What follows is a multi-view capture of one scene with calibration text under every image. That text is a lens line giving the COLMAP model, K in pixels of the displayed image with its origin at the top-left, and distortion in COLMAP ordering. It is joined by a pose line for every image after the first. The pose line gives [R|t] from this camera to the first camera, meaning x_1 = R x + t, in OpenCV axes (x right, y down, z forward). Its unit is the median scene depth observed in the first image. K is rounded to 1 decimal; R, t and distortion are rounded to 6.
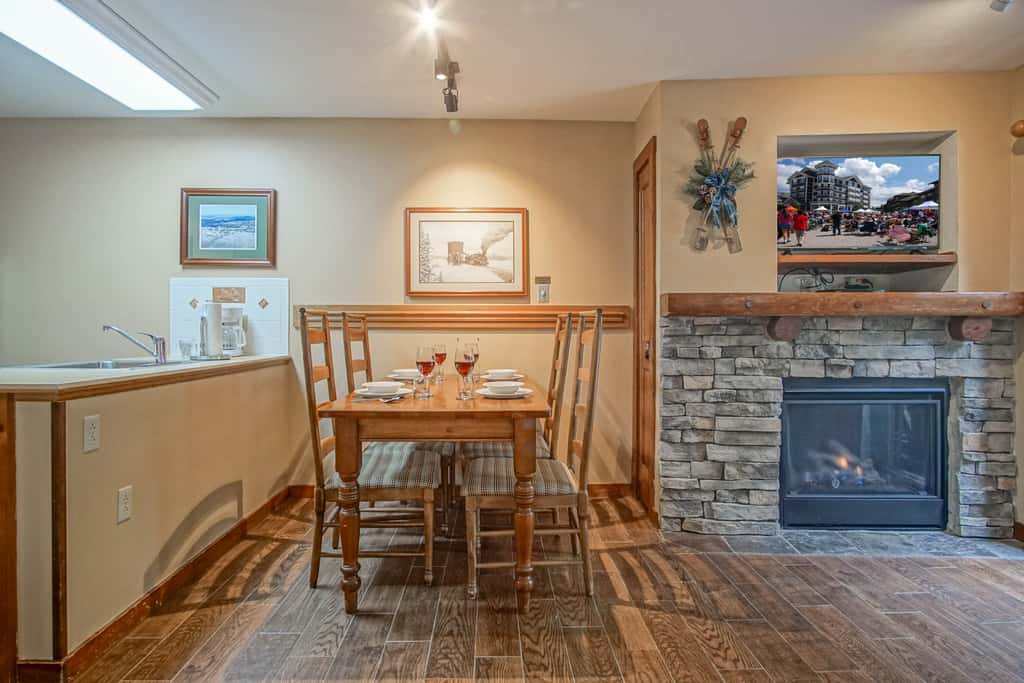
lens RADIAL K [[556.6, 0, 512.2], [0, 556.6, 328.6], [0, 0, 1]] dist [-0.029436, 0.000841]
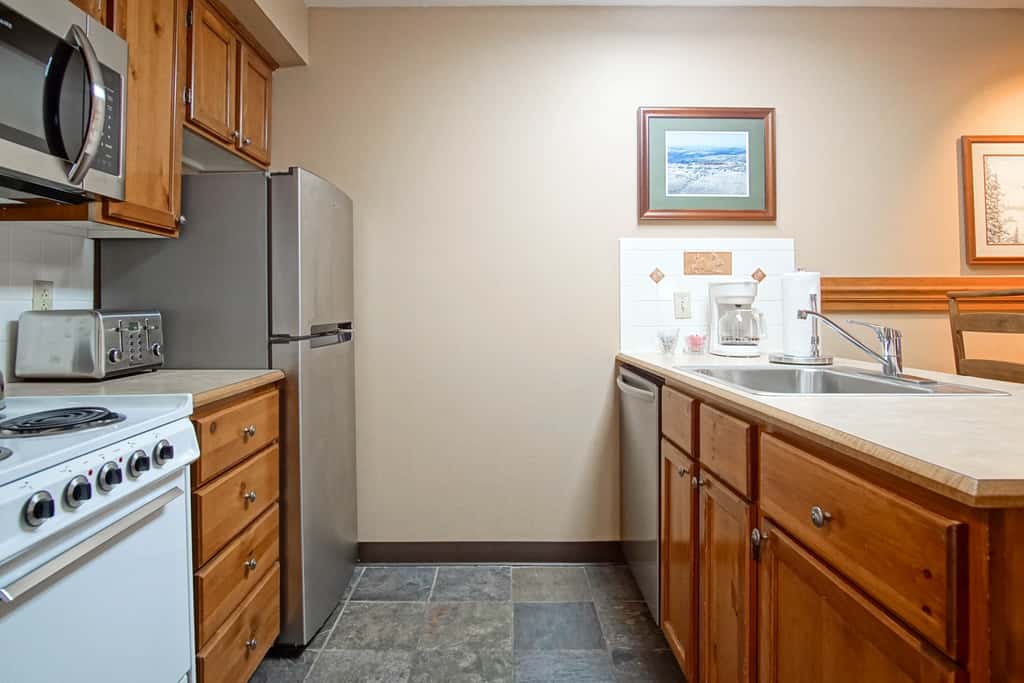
lens RADIAL K [[575.2, 0, 507.7], [0, 575.2, 310.6], [0, 0, 1]] dist [-0.030808, 0.000306]
pose [[0.999319, -0.004479, -0.036614, -0.882491], [0.004381, 0.999987, -0.002765, -0.001865], [0.036626, 0.002602, 0.999326, 0.341449]]
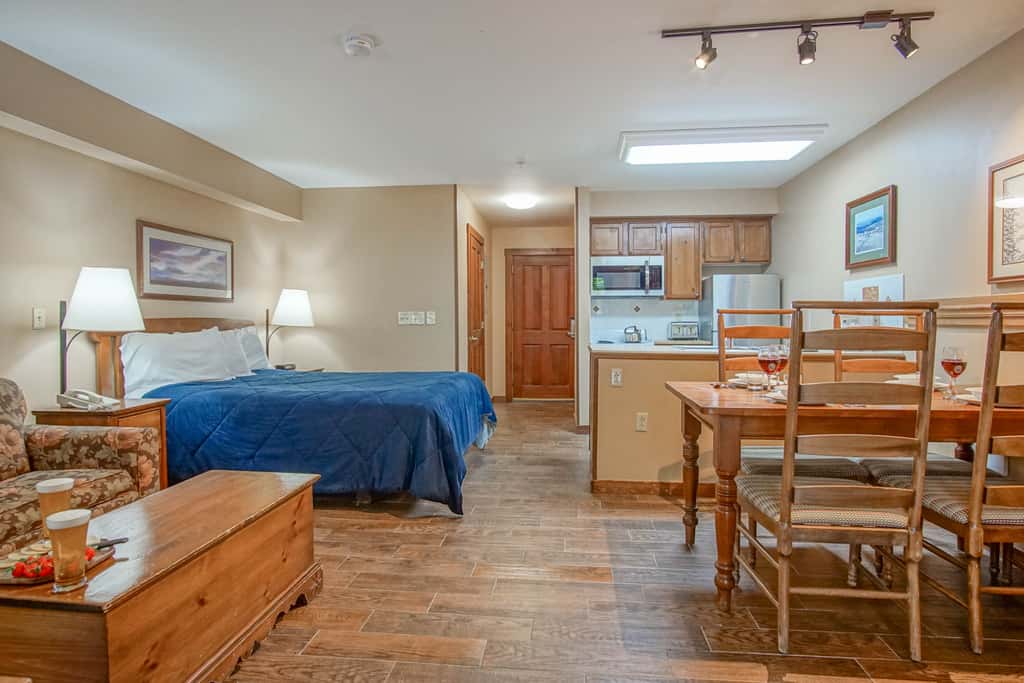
lens RADIAL K [[556.6, 0, 512.2], [0, 556.6, 328.6], [0, 0, 1]] dist [-0.029436, 0.000841]
pose [[-0.131821, 0.011690, -0.991205, 0.761526], [-0.005597, 0.999906, 0.012536, -0.003748], [0.991258, 0.007200, -0.131744, 0.543290]]
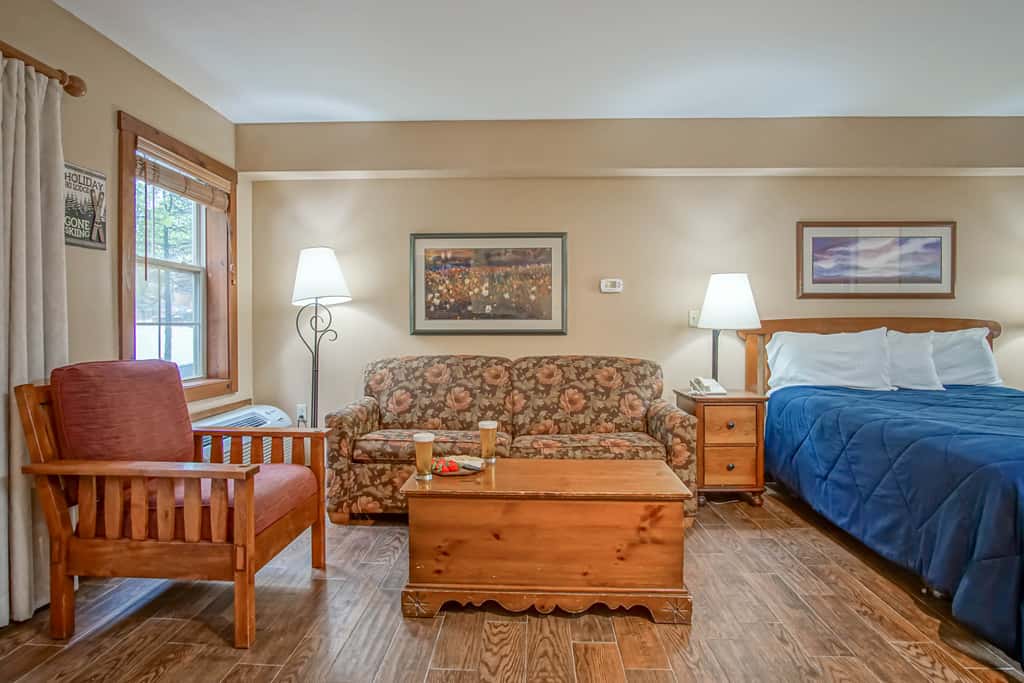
lens RADIAL K [[556.6, 0, 512.2], [0, 556.6, 328.6], [0, 0, 1]] dist [-0.029436, 0.000841]
pose [[-0.997553, -0.006034, 0.069650, 0.211931], [-0.004697, 0.999802, 0.019351, -0.004101], [-0.069753, 0.018977, -0.997384, 0.864822]]
